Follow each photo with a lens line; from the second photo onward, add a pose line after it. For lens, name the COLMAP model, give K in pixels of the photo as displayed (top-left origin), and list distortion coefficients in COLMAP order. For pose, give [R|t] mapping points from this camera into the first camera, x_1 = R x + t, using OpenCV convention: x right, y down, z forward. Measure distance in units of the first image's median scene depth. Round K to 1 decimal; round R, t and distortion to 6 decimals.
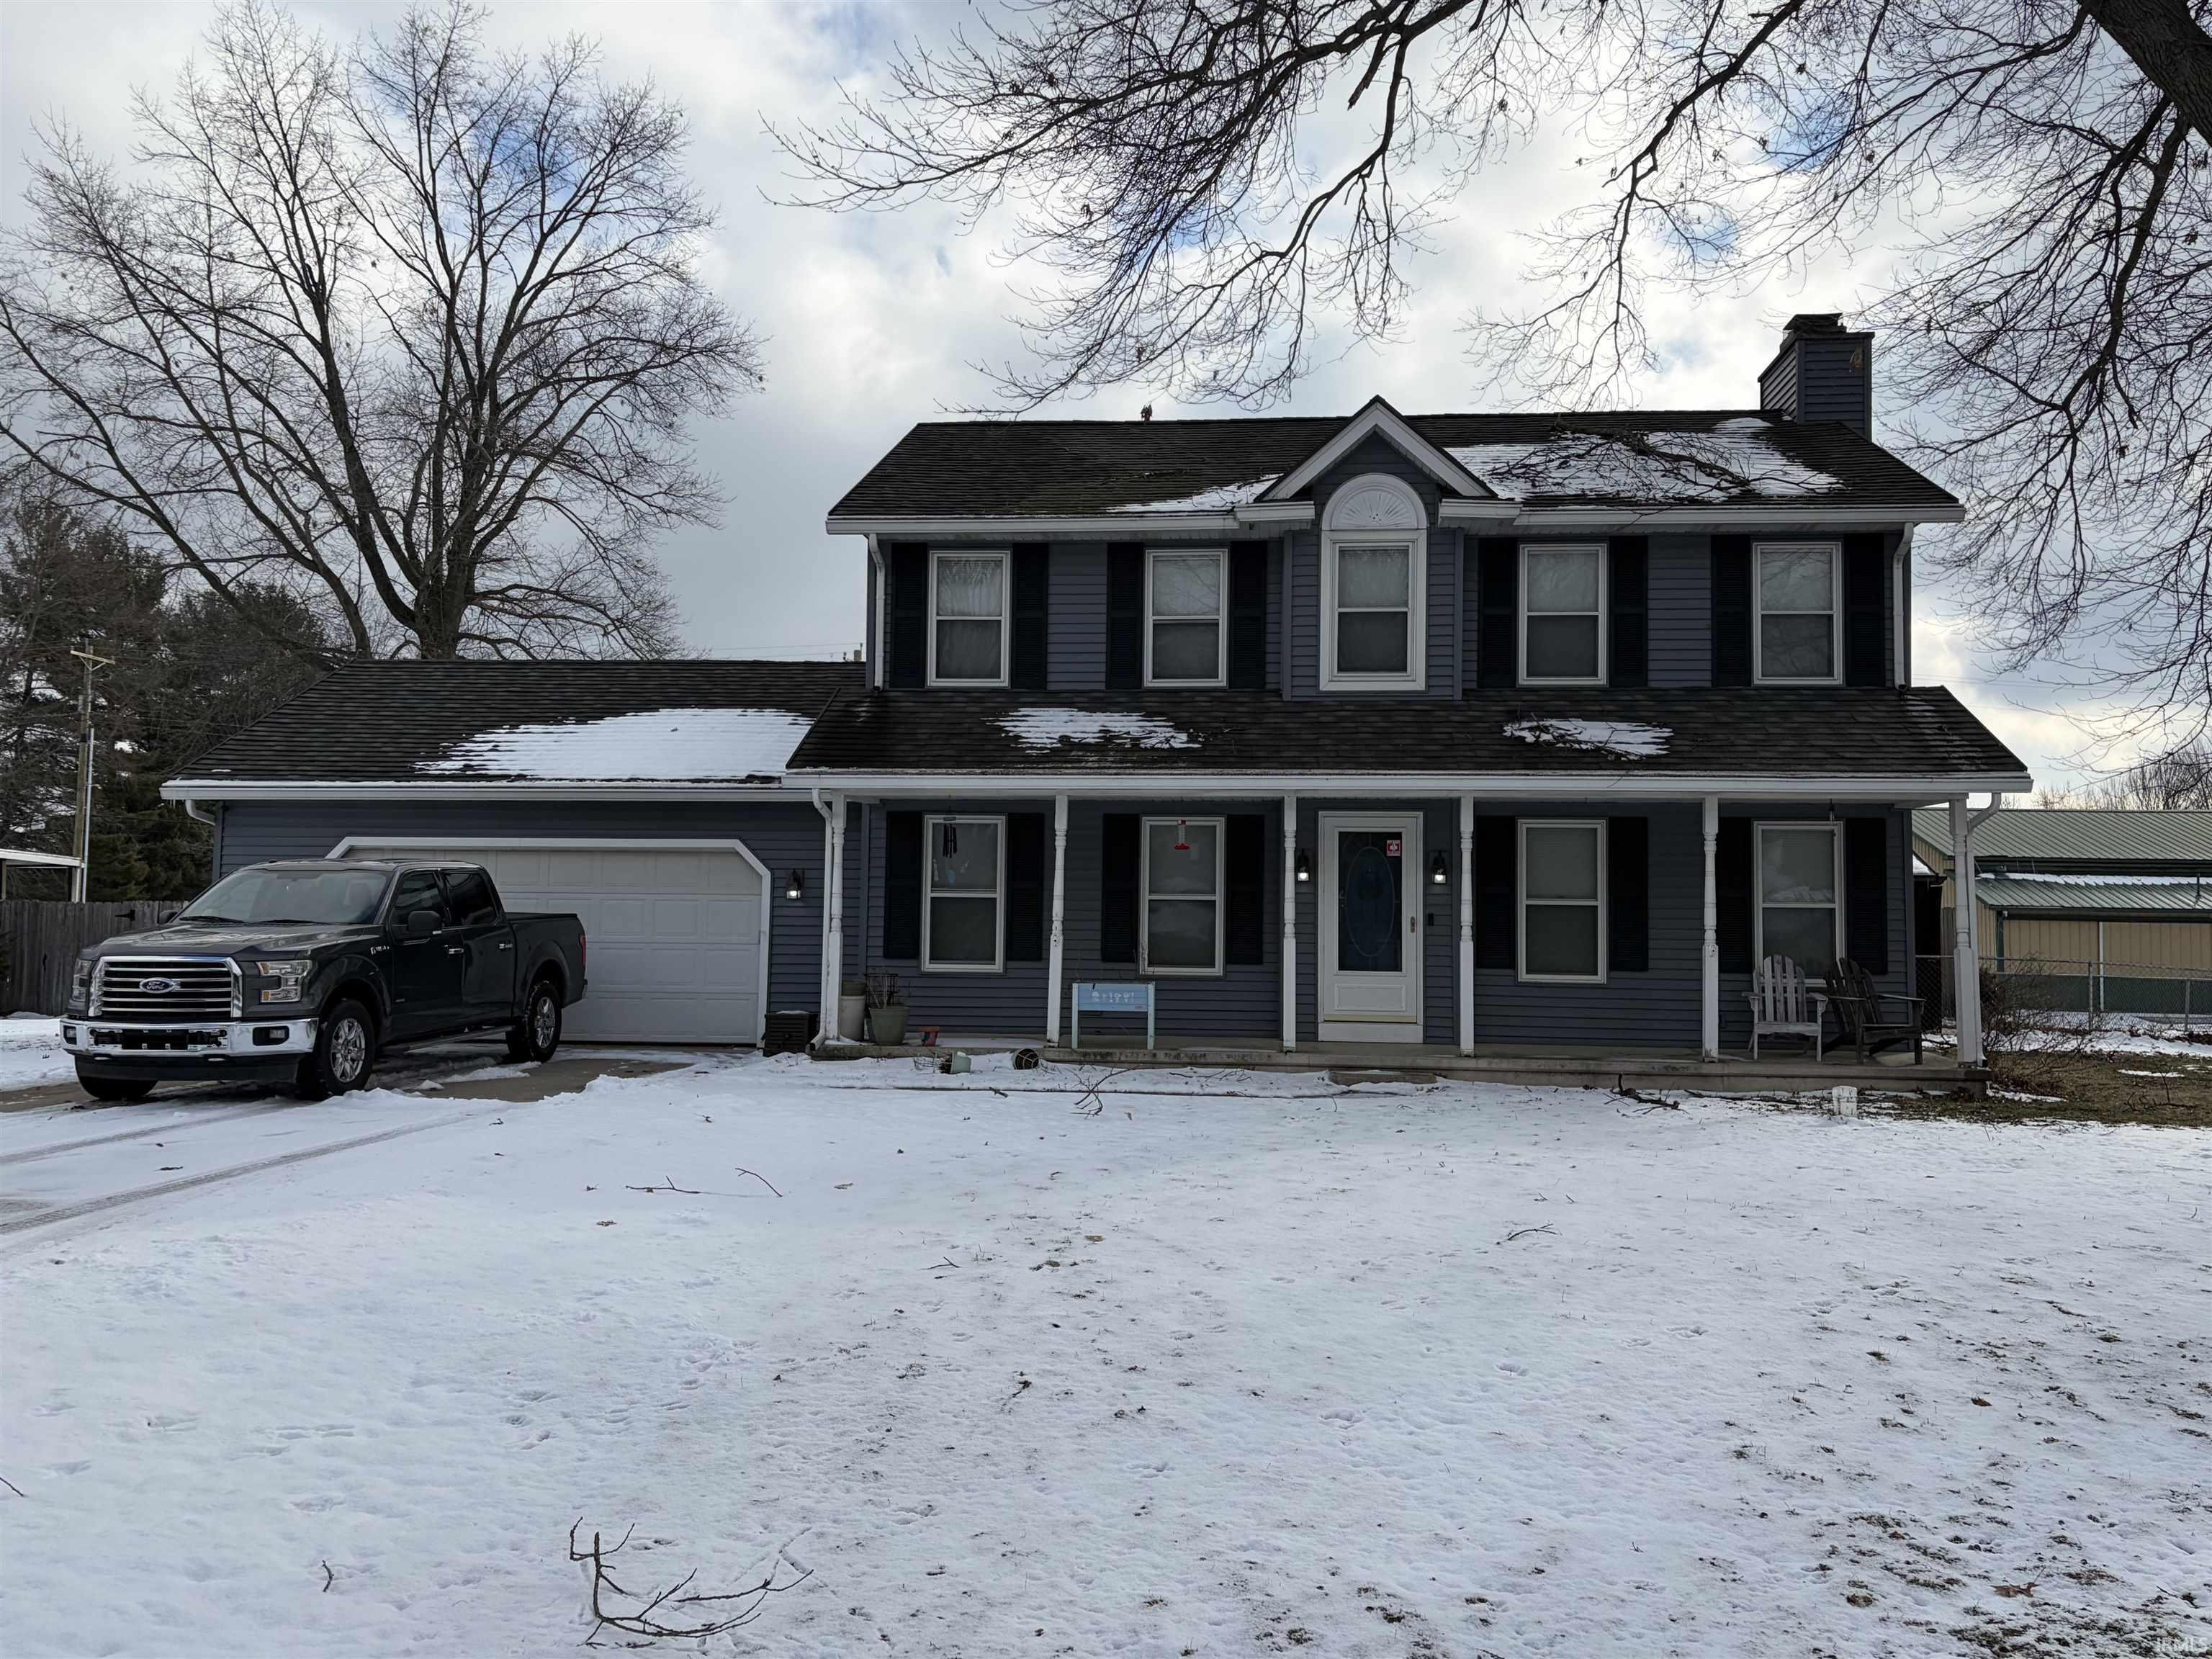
lens RADIAL K [[1806.0, 0, 1106.0], [0, 1806.0, 829.5], [0, 0, 1]] dist [0.004623, -0.003217]
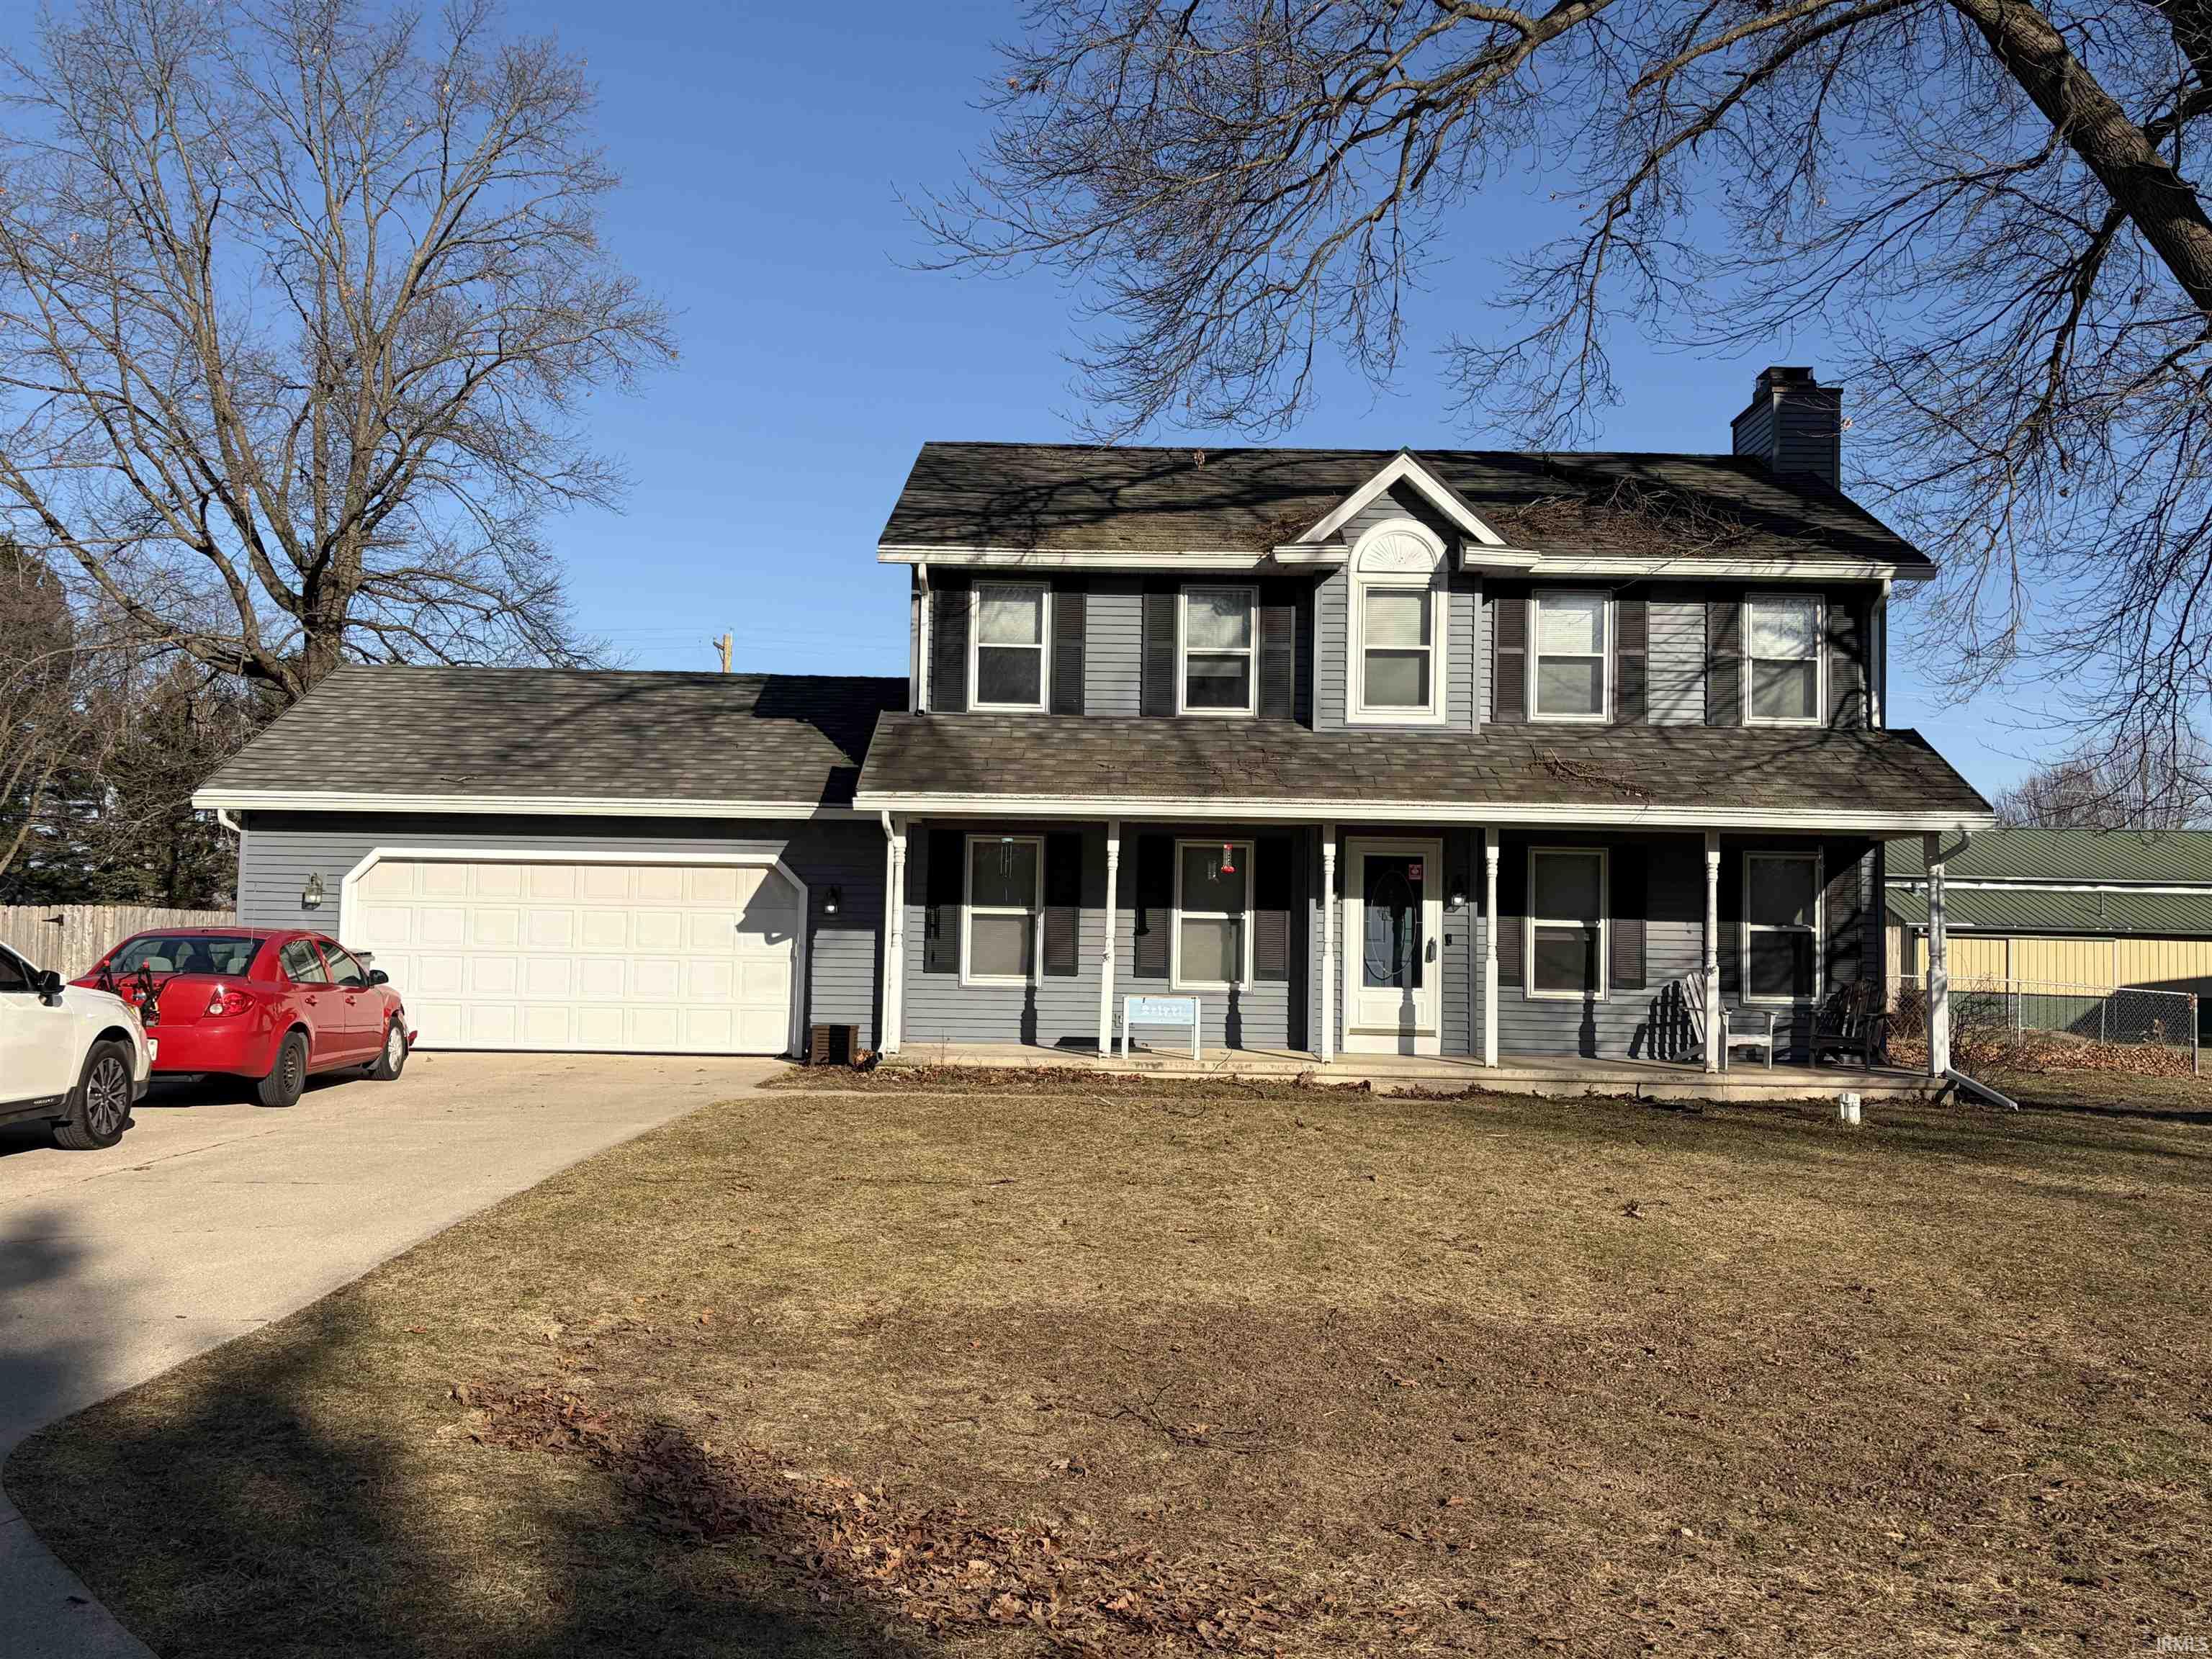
lens RADIAL K [[2000.5, 0, 1105.1], [0, 2000.5, 837.8], [0, 0, 1]] dist [0.001206, 0.000432]
pose [[0.995600, 0.012299, 0.092893, -0.125912], [-0.012930, 0.999897, 0.006201, -0.014048], [-0.092807, -0.007375, 0.995657, -0.148931]]
